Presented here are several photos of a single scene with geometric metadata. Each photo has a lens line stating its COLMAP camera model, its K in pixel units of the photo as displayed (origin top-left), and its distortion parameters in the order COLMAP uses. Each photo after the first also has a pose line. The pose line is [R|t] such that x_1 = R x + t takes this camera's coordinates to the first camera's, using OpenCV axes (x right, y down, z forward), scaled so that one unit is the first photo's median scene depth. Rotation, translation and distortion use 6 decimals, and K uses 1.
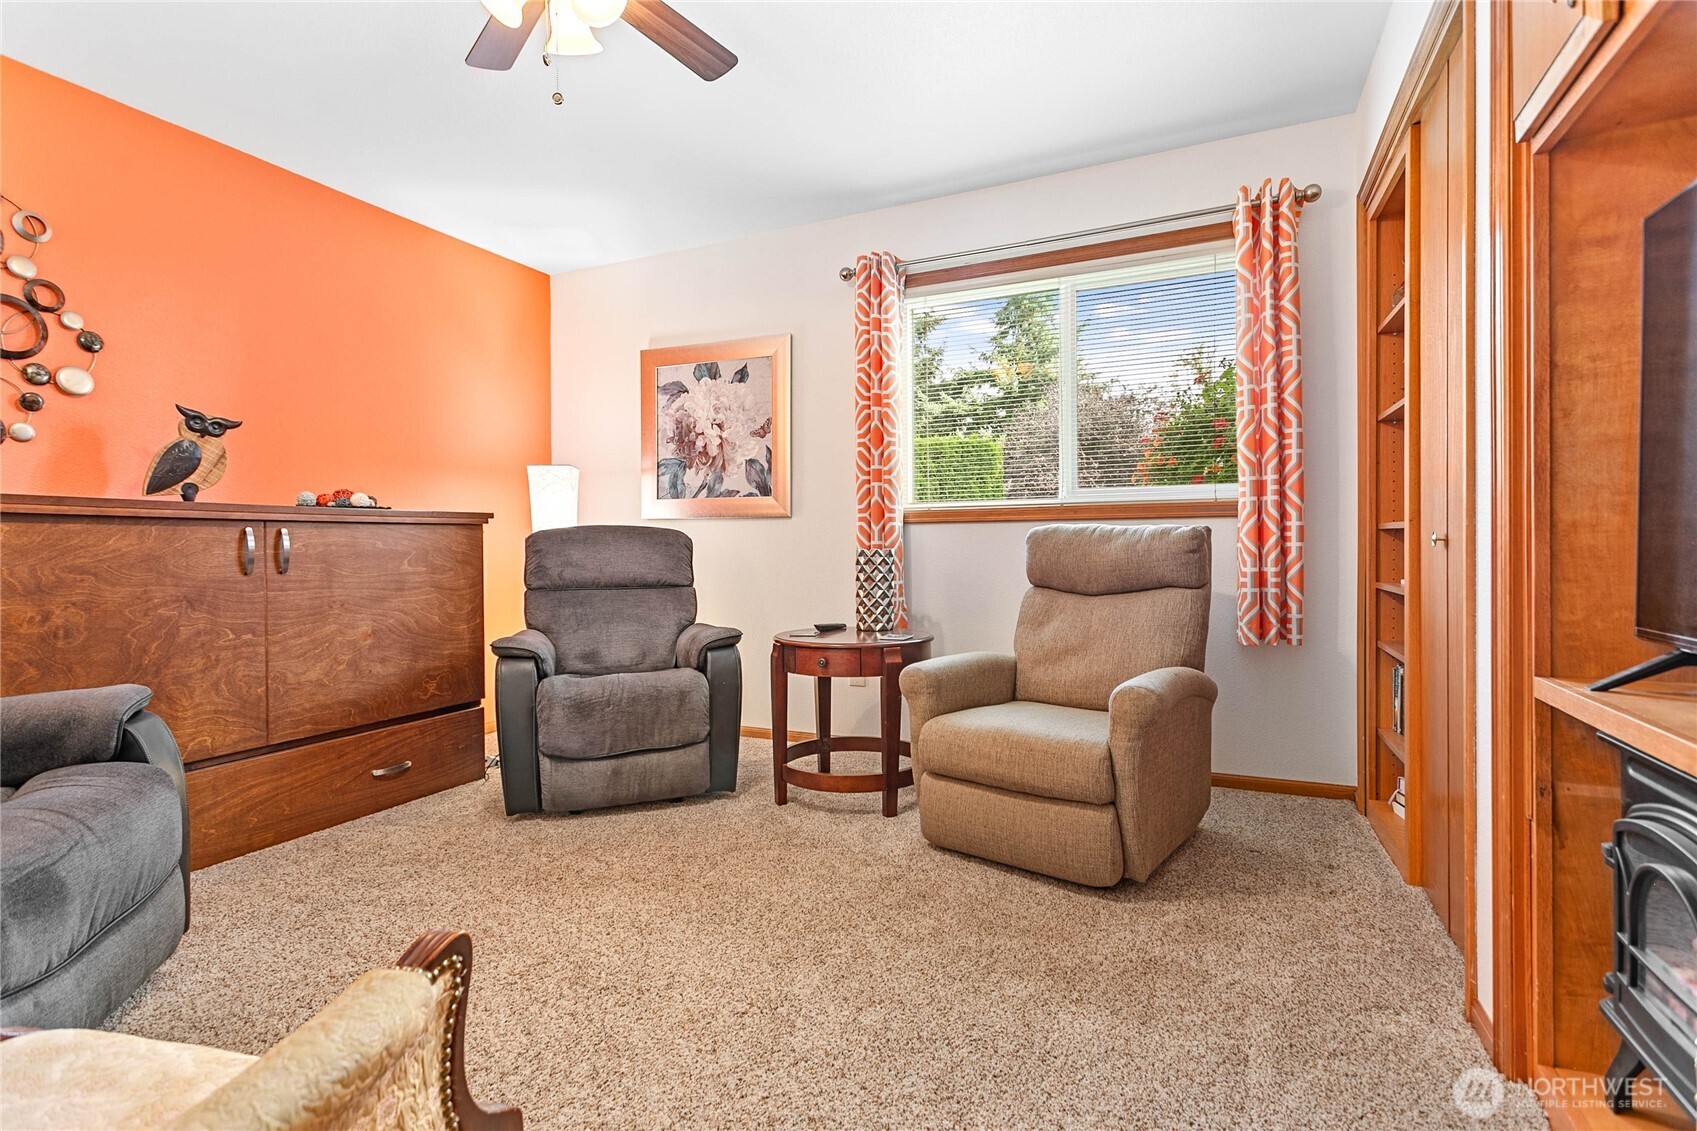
lens RADIAL K [[804.1, 0, 847.7], [0, 804.1, 547.1], [0, 0, 1]] dist [-0.001769, 0.000169]
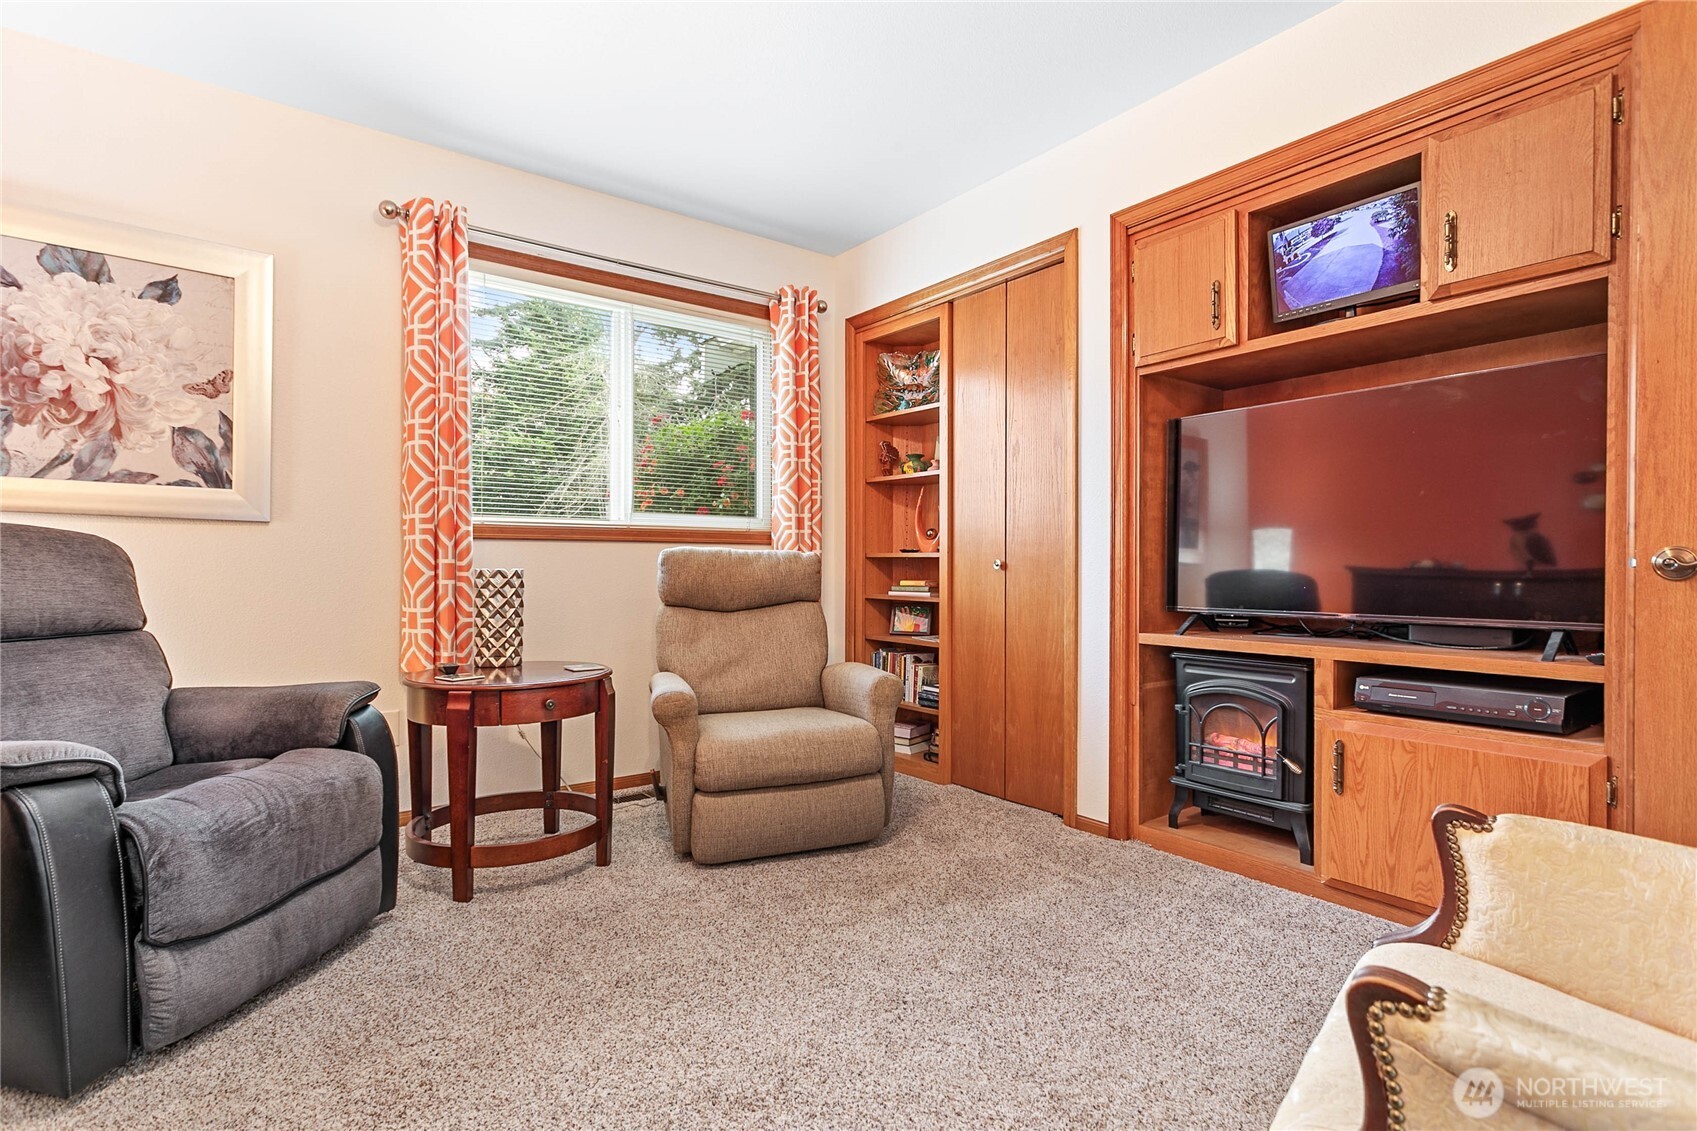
lens RADIAL K [[821.0, 0, 848.5], [0, 821.0, 565.5], [0, 0, 1]] dist [-0.000941, 0.000527]
pose [[0.470290, 0.010359, 0.882451, -0.543000], [-0.003536, 0.999945, -0.009853, 0.005800], [-0.882505, 0.001514, 0.470301, 0.278350]]
